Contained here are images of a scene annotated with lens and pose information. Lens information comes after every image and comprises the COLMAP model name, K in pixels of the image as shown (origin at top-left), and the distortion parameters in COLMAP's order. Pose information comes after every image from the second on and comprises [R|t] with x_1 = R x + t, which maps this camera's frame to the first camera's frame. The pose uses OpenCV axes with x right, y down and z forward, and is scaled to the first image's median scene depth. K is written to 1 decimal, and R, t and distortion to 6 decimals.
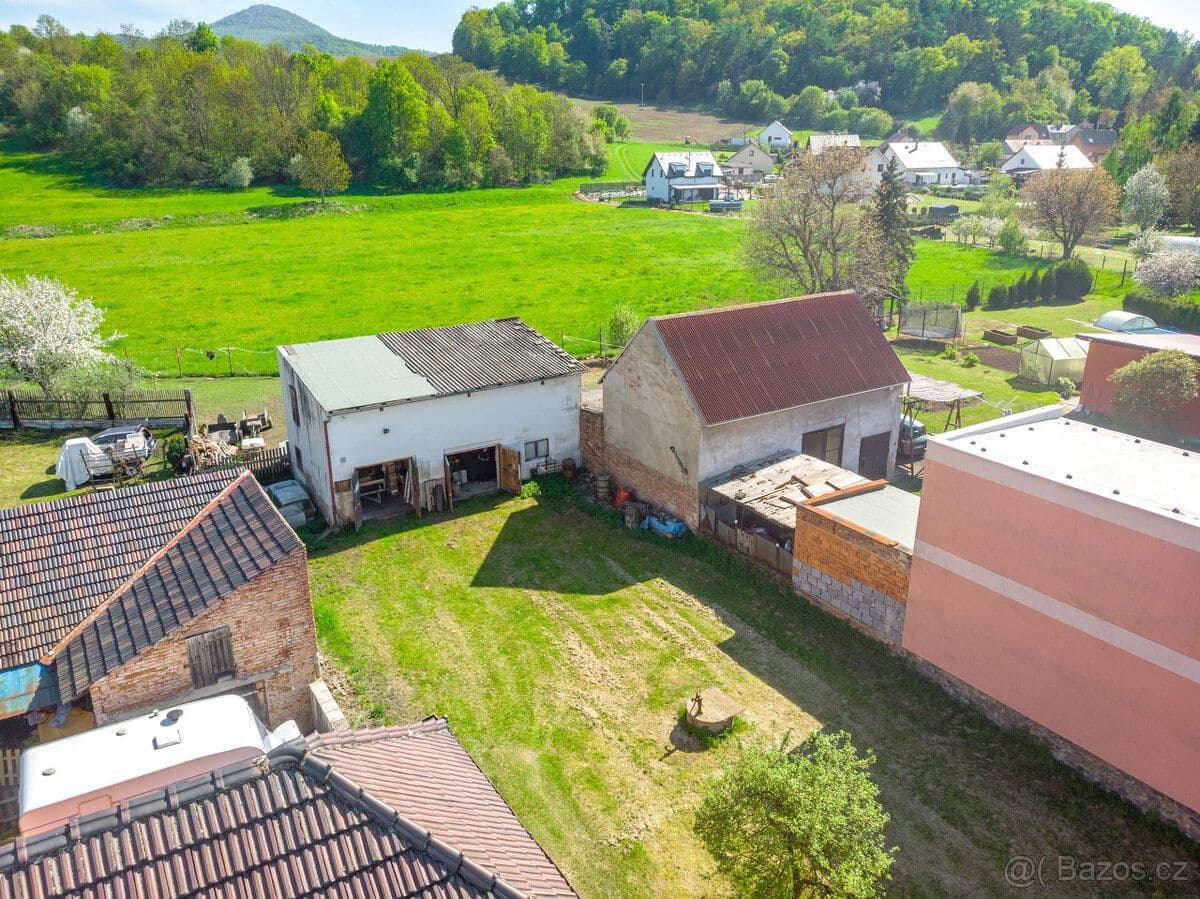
lens RADIAL K [[879.5, 0, 599.5], [0, 879.5, 417.9], [0, 0, 1]] dist [0.021273, 0.000055]
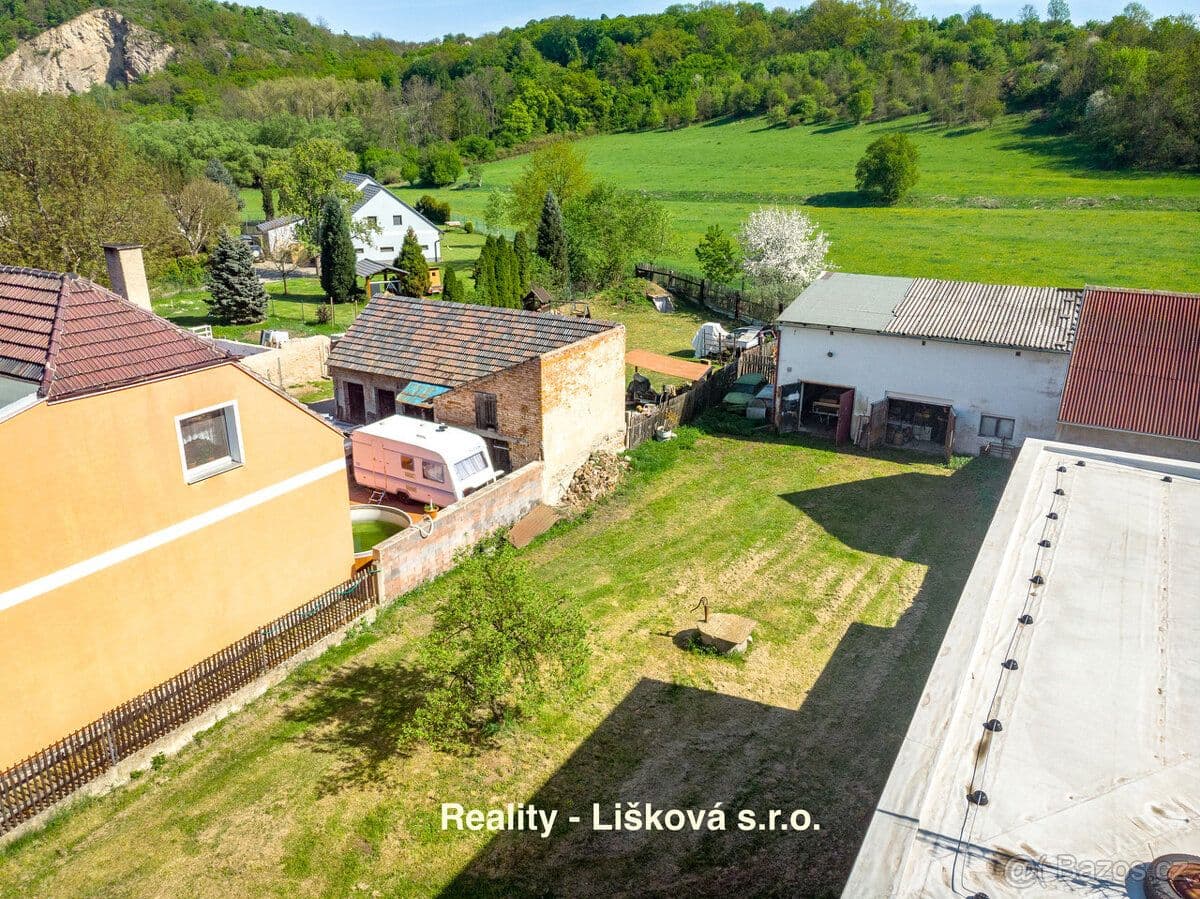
lens RADIAL K [[877.4, 0, 600.0], [0, 877.4, 449.5], [0, 0, 1]] dist [-0.000265, -0.002143]
pose [[0.448927, 0.300886, -0.841387, 0.599805], [-0.266992, 0.943756, 0.195039, -0.009898], [0.852749, 0.137086, 0.504011, 0.260227]]
